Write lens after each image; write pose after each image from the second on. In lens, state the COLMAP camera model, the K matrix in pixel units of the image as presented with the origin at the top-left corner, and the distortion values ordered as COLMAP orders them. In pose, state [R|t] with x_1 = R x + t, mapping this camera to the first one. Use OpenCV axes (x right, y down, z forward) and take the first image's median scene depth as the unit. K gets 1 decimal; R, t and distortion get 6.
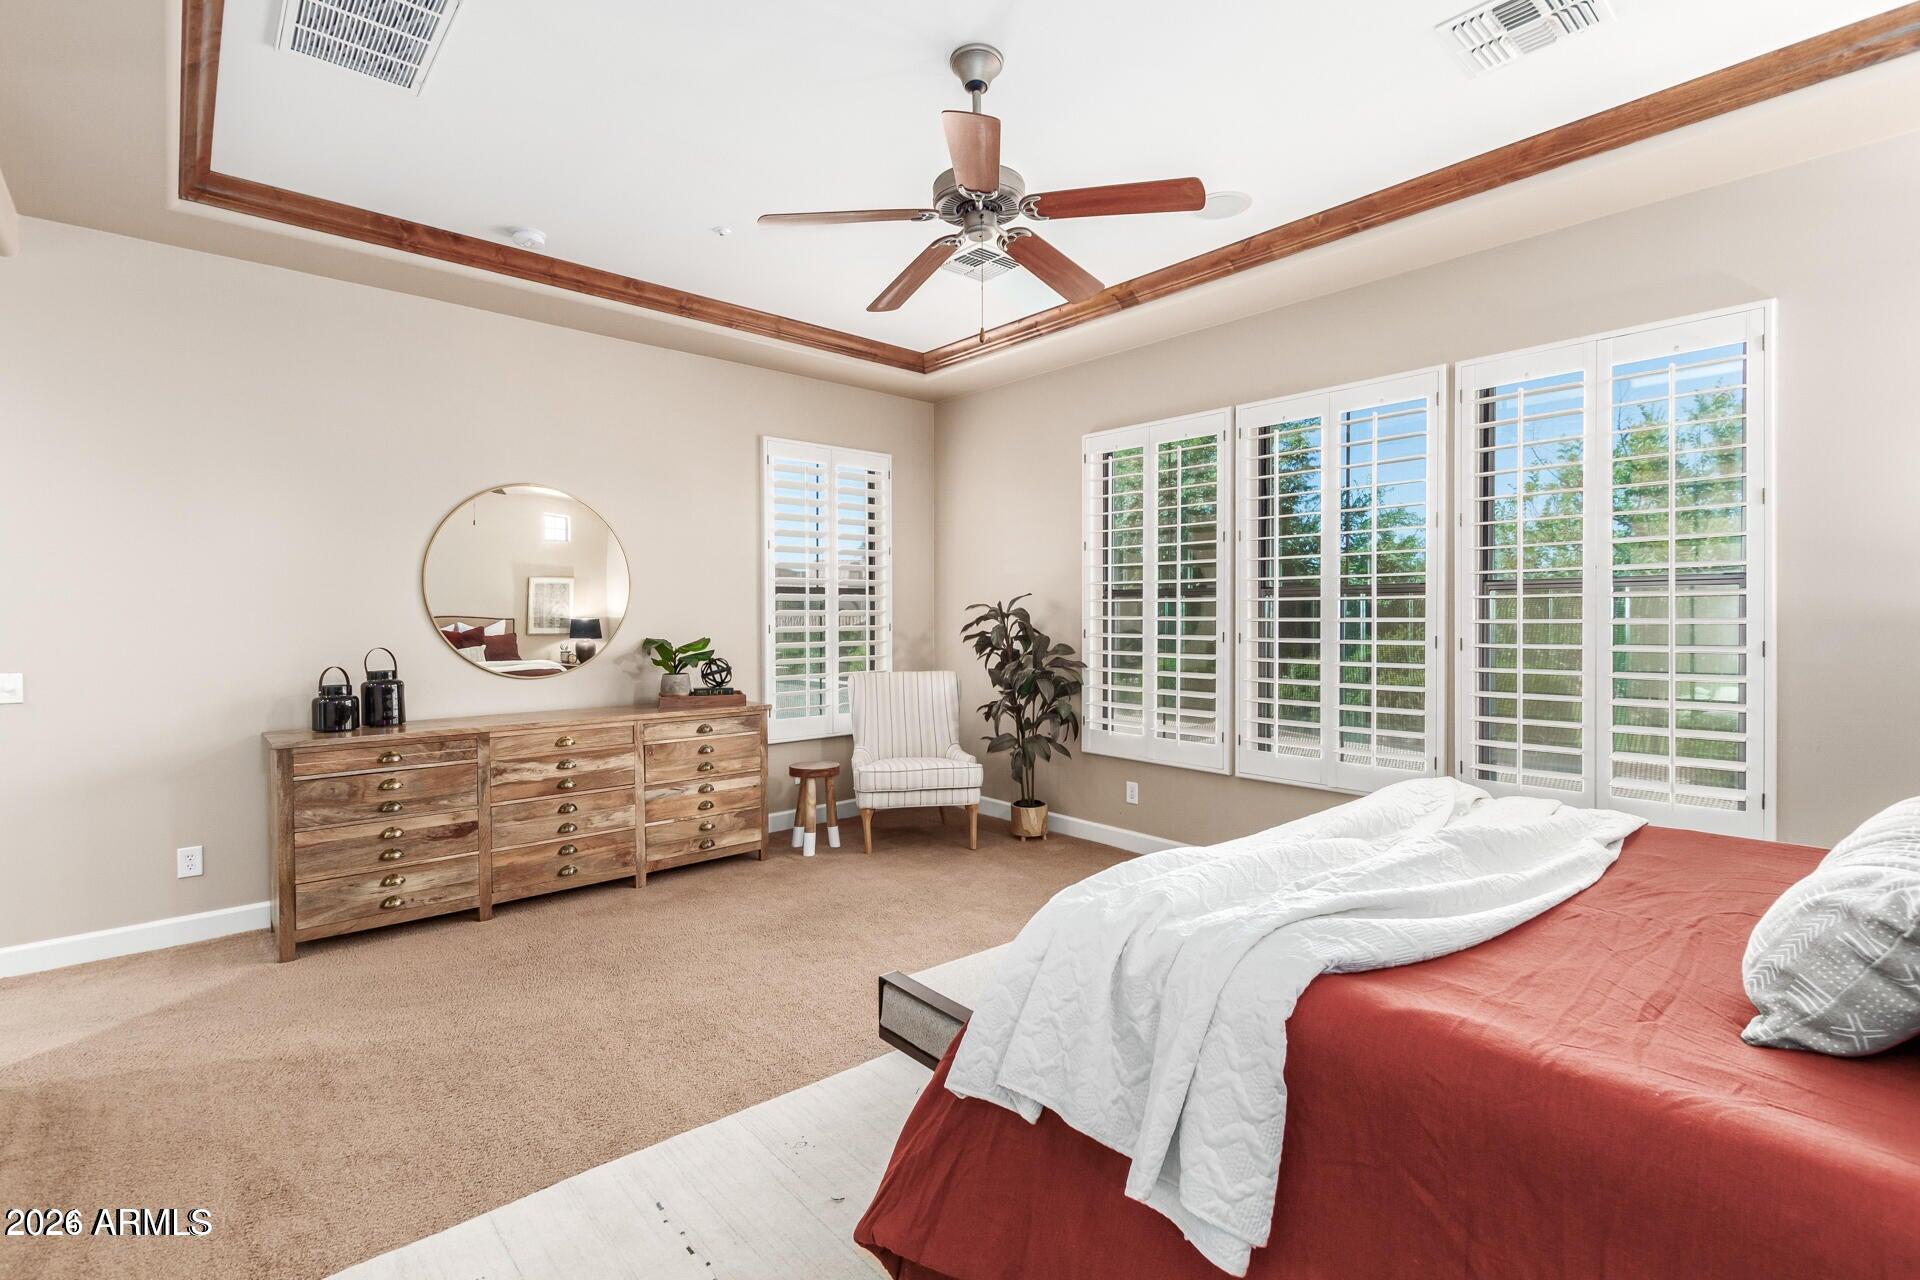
lens RADIAL K [[878.8, 0, 954.0], [0, 878.8, 623.3], [0, 0, 1]] dist [-0.005321, -0.002429]
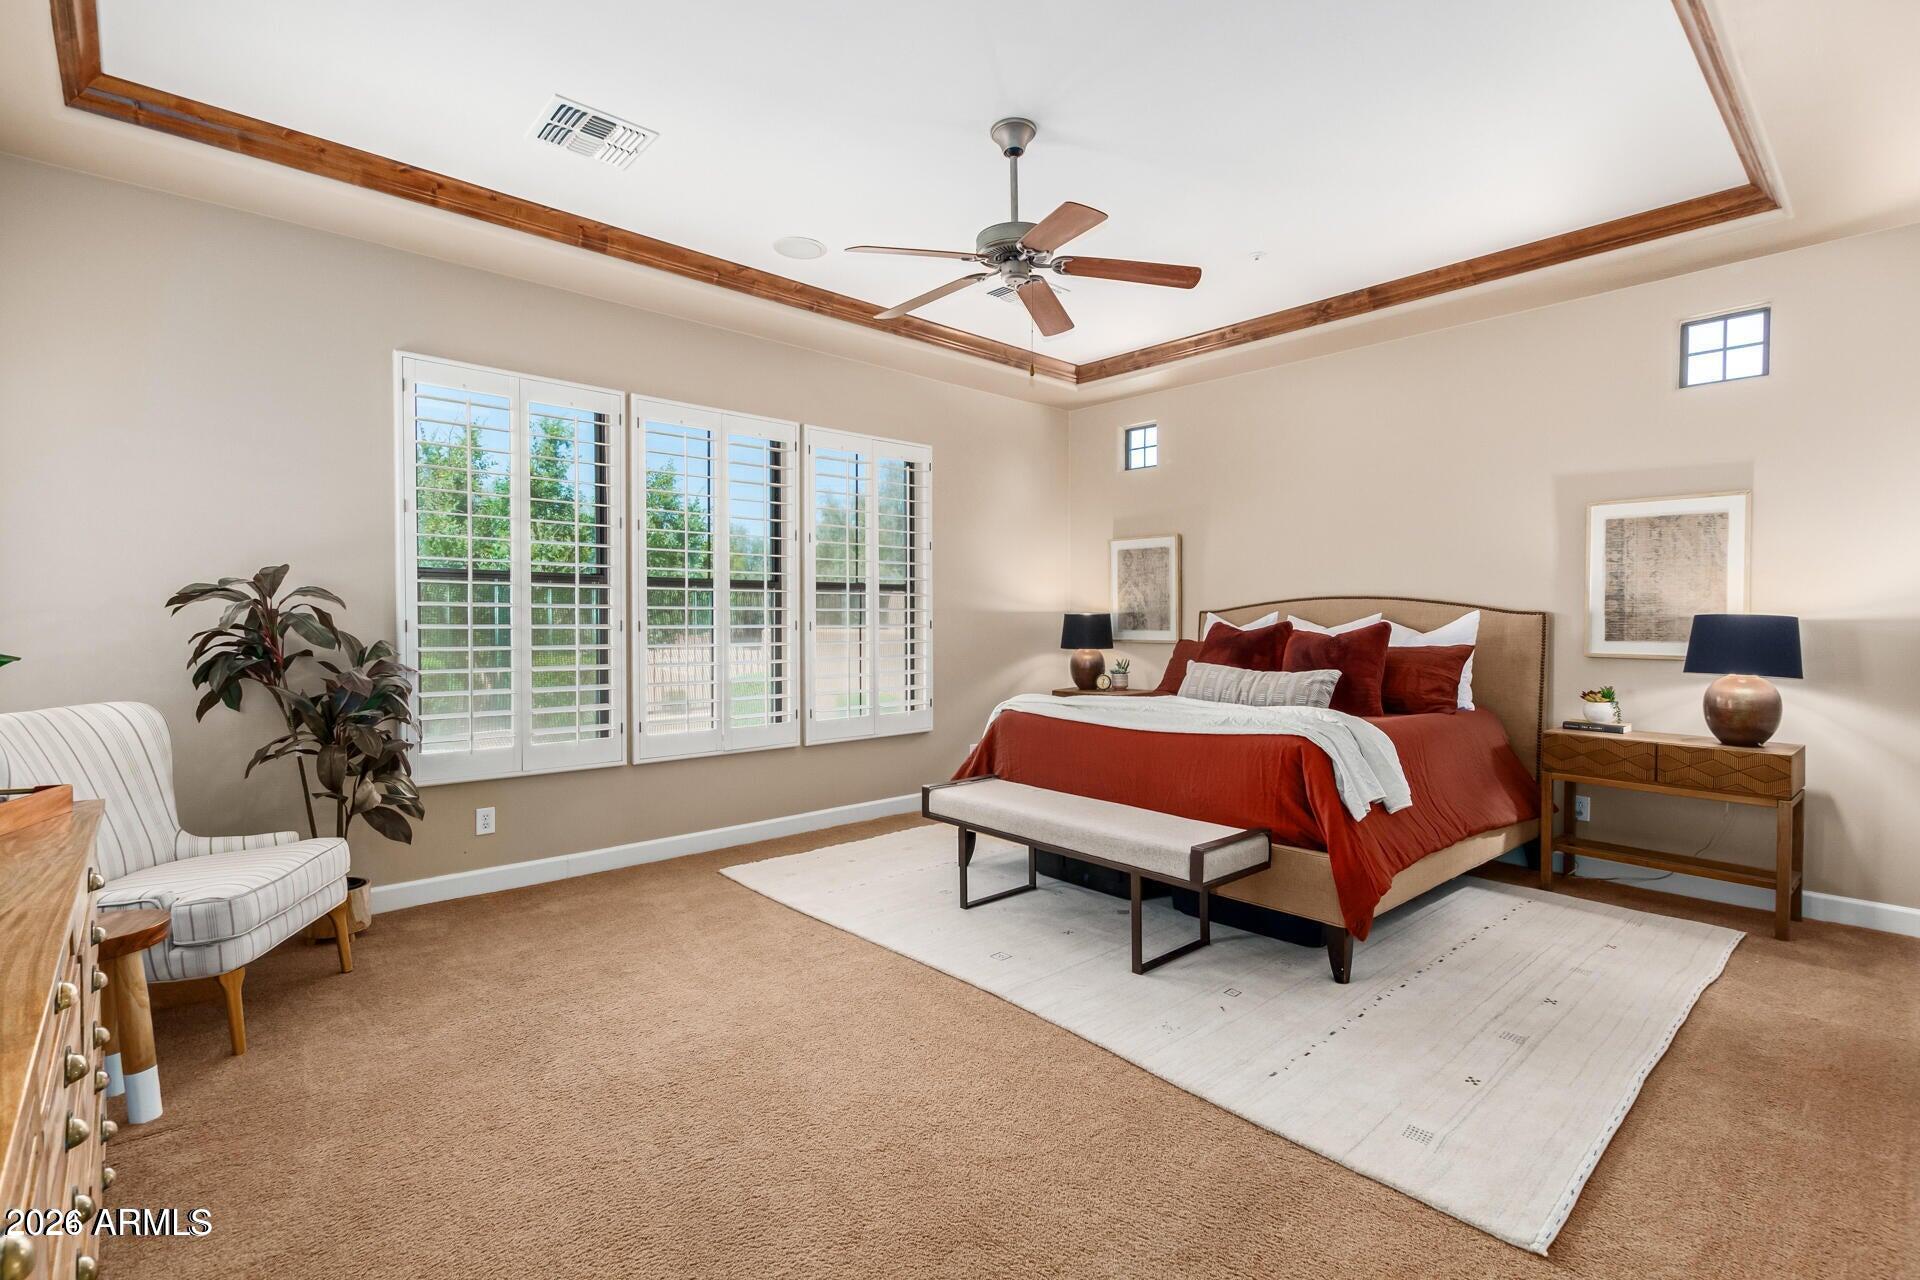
lens RADIAL K [[895.2, 0, 950.4], [0, 895.2, 630.4], [0, 0, 1]] dist [0.002105, -0.004214]
pose [[-0.004807, -0.025311, 0.999668, -0.736576], [-0.012959, 0.999597, 0.025247, -0.011568], [-0.999904, -0.012833, -0.005133, 0.679290]]
